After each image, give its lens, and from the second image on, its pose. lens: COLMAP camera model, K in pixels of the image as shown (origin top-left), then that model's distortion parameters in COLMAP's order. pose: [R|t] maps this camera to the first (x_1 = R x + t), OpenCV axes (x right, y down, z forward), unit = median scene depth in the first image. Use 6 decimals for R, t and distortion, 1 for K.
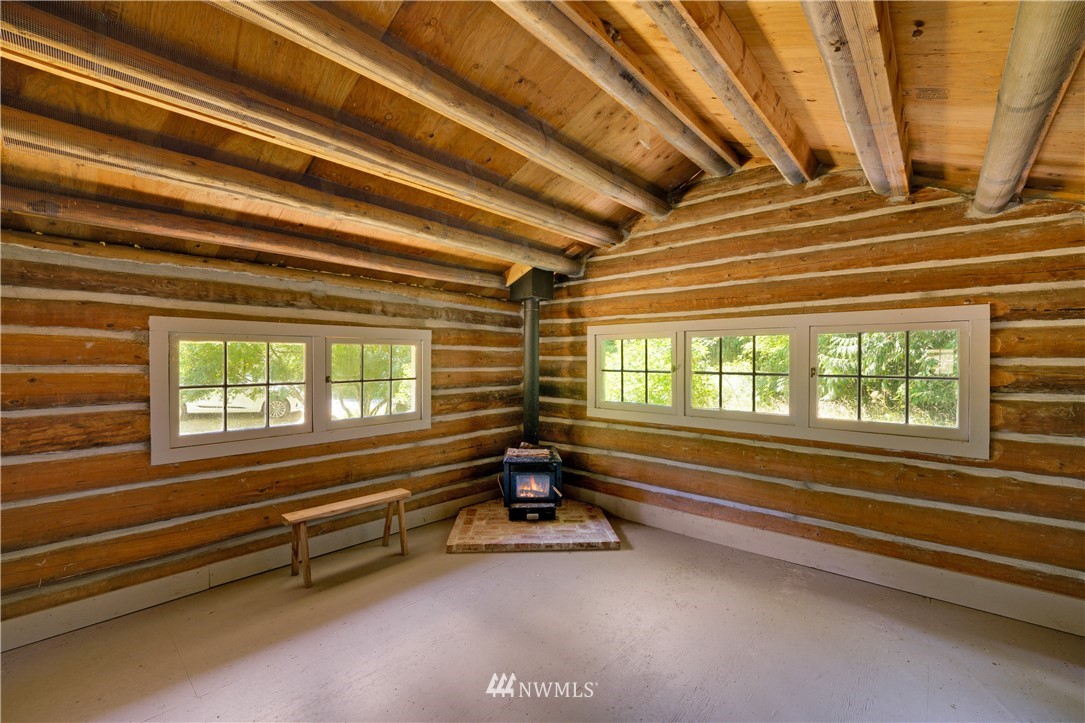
lens RADIAL K [[444.9, 0, 543.9], [0, 444.9, 350.9], [0, 0, 1]] dist [-0.026005, 0.000155]
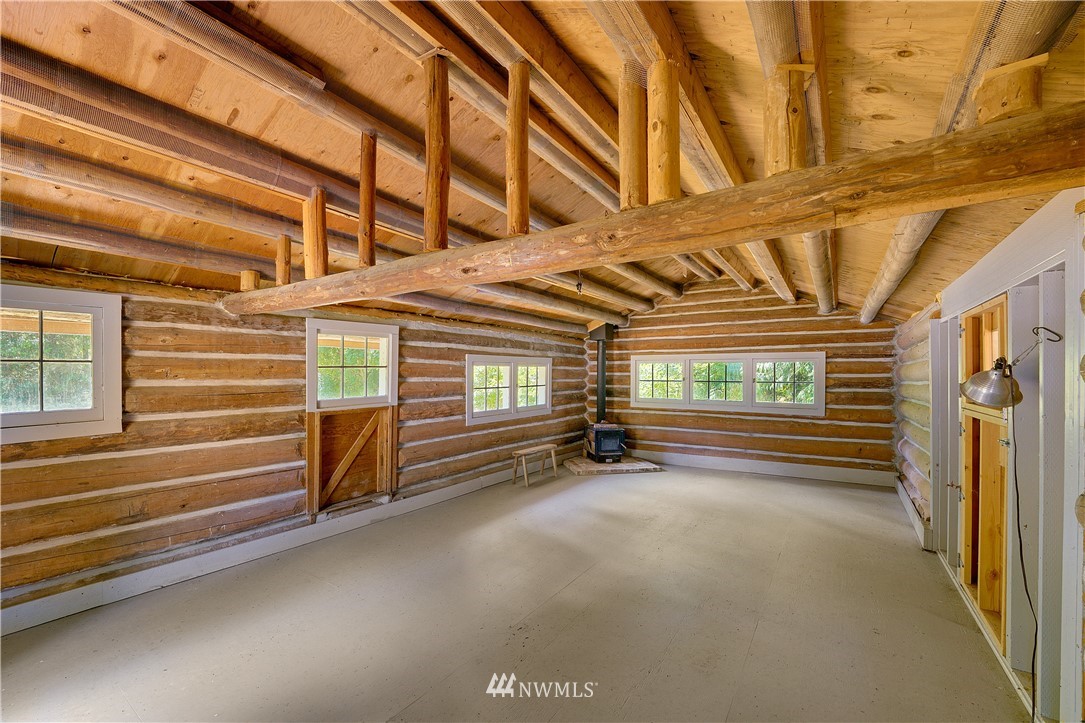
lens RADIAL K [[447.3, 0, 541.5], [0, 447.3, 367.1], [0, 0, 1]] dist [-0.025559, 0.000023]
pose [[0.989664, 0.001999, 0.143391, -0.652028], [-0.002596, 0.999989, 0.003975, -0.020332], [-0.143381, -0.004306, 0.989658, -0.893713]]
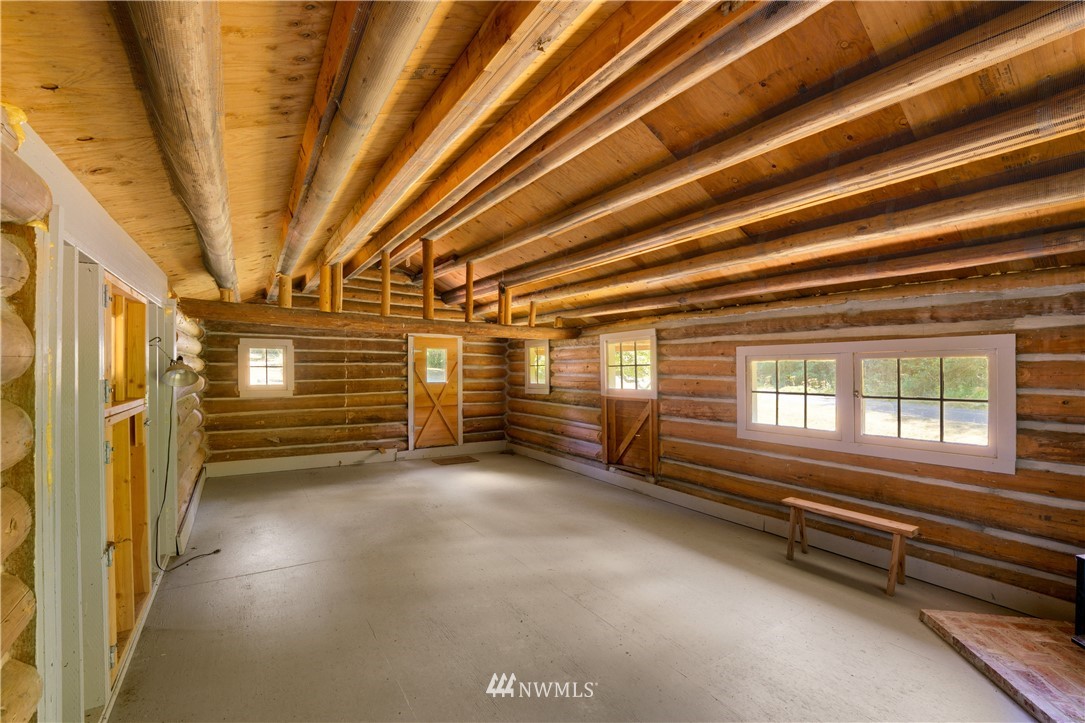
lens RADIAL K [[447.3, 0, 541.5], [0, 447.3, 367.1], [0, 0, 1]] dist [-0.025559, 0.000023]
pose [[-0.246587, -0.011066, -0.969058, 0.694592], [0.008413, 0.999873, -0.013558, 0.010423], [0.969084, -0.011496, -0.246462, 0.531443]]
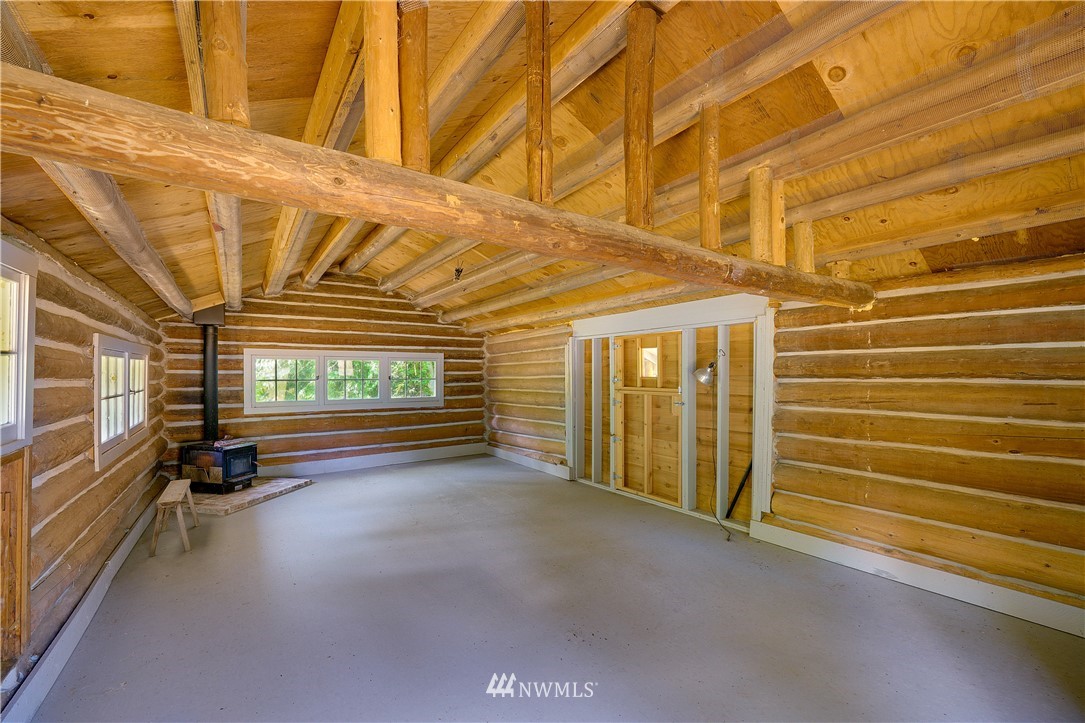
lens RADIAL K [[447.3, 0, 541.5], [0, 447.3, 367.1], [0, 0, 1]] dist [-0.025559, 0.000023]
pose [[0.230159, 0.007580, 0.973123, -1.311810], [-0.016117, 0.999862, -0.003976, -0.009734], [-0.973019, -0.014769, 0.230250, -0.254539]]
